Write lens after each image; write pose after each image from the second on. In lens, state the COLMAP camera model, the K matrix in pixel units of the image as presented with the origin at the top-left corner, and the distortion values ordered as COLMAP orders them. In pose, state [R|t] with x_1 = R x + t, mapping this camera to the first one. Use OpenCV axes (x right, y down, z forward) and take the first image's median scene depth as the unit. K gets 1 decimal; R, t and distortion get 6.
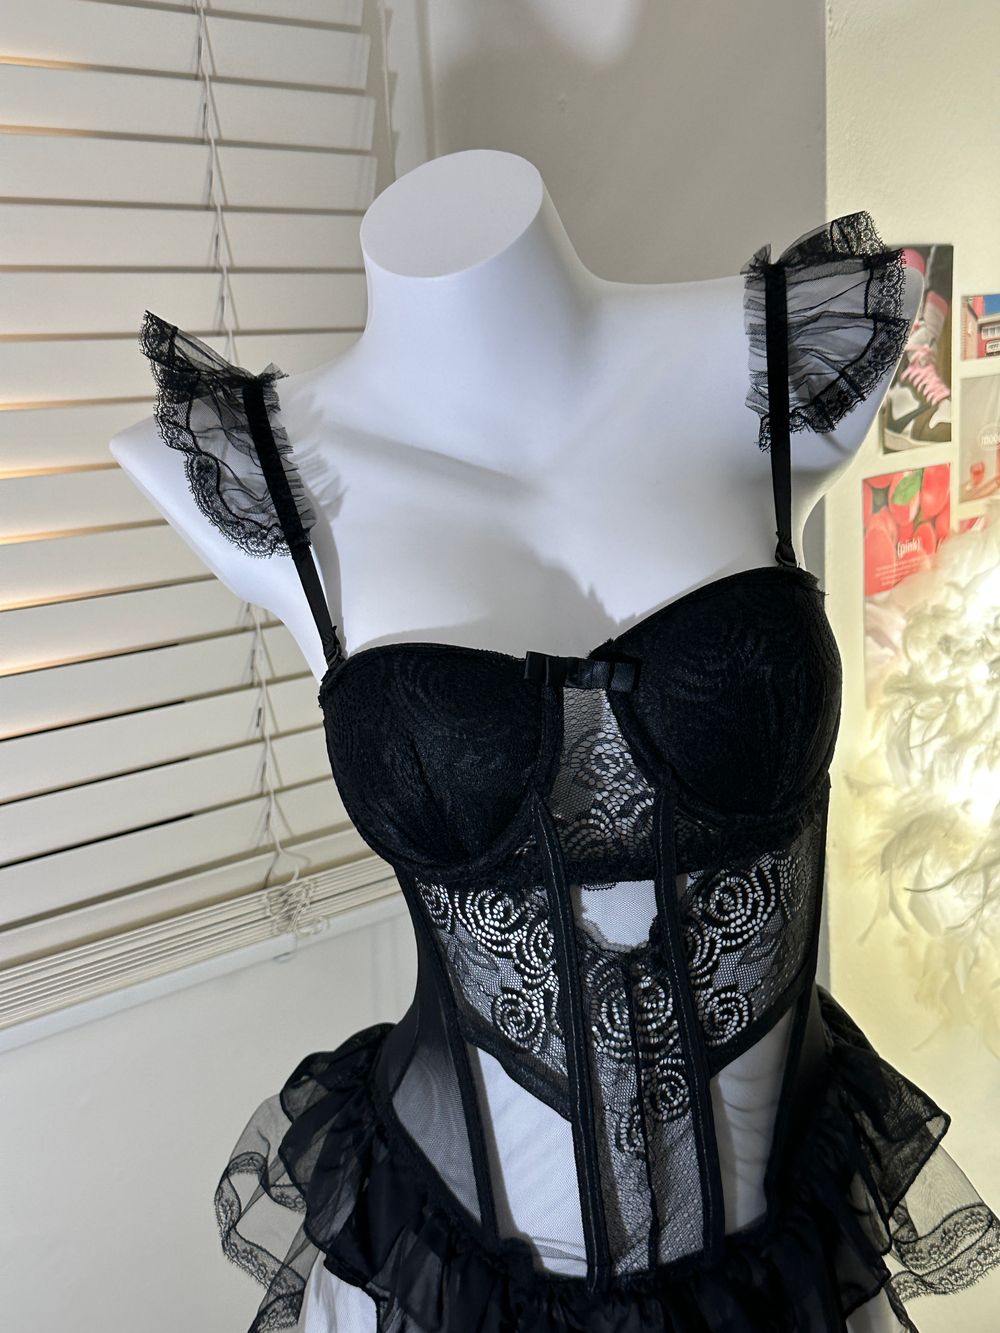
lens RADIAL K [[1663.4, 0, 590.7], [0, 1663.4, 663.0], [0, 0, 1]] dist [0.167702, -0.009398]
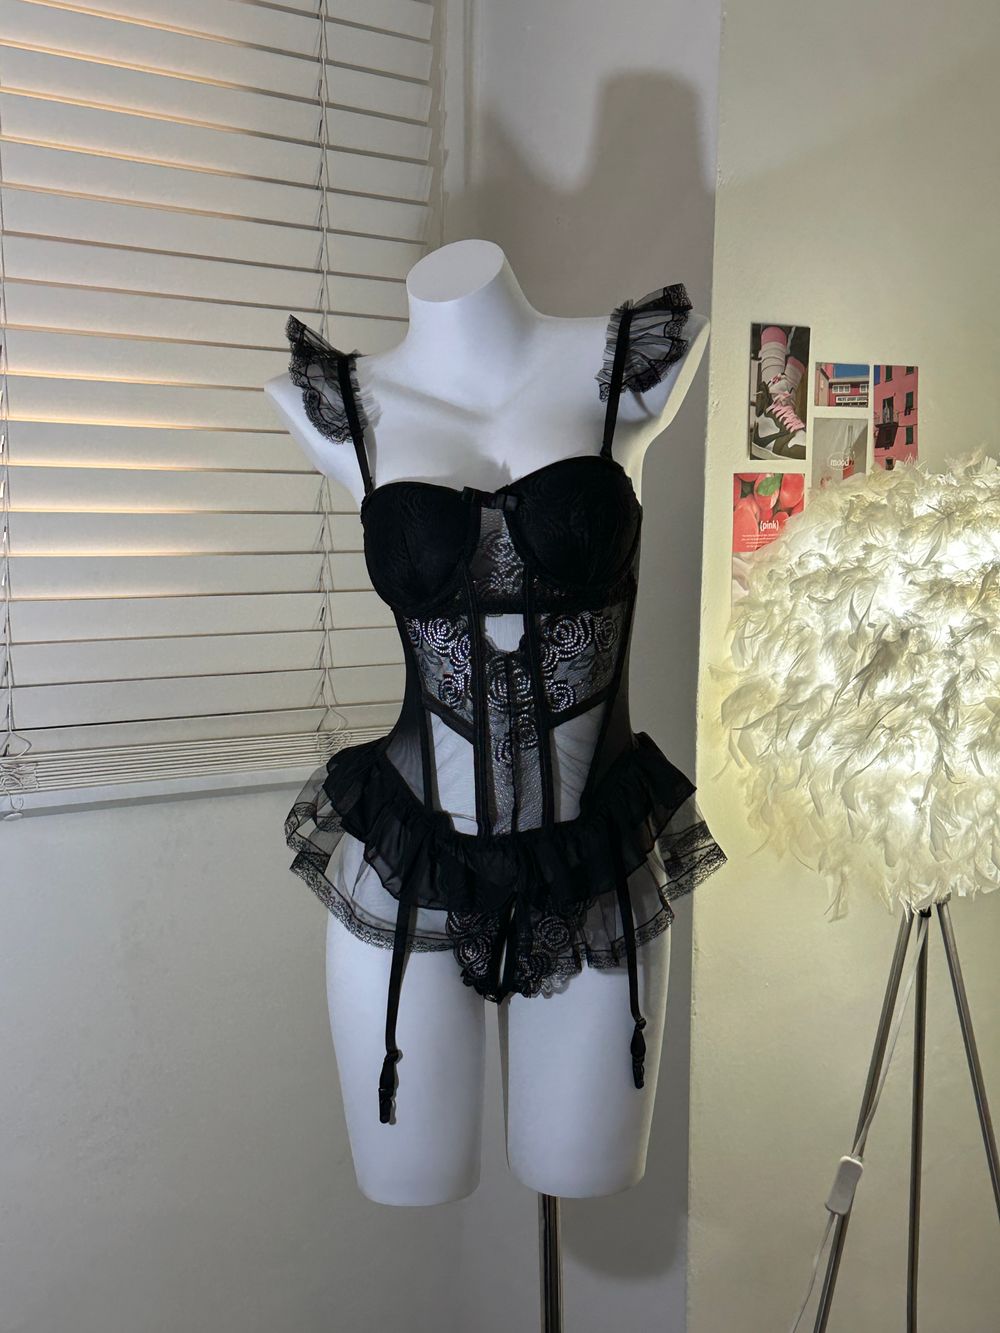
lens RADIAL K [[1729.4, 0, 500.0], [0, 1729.4, 666.5], [0, 0, 1]] dist [0.180908, 0.032455]
pose [[0.991542, 0.068523, -0.110226, 0.222262], [-0.077653, 0.993702, -0.080791, 0.334260], [0.103996, 0.088667, 0.990617, -0.915406]]
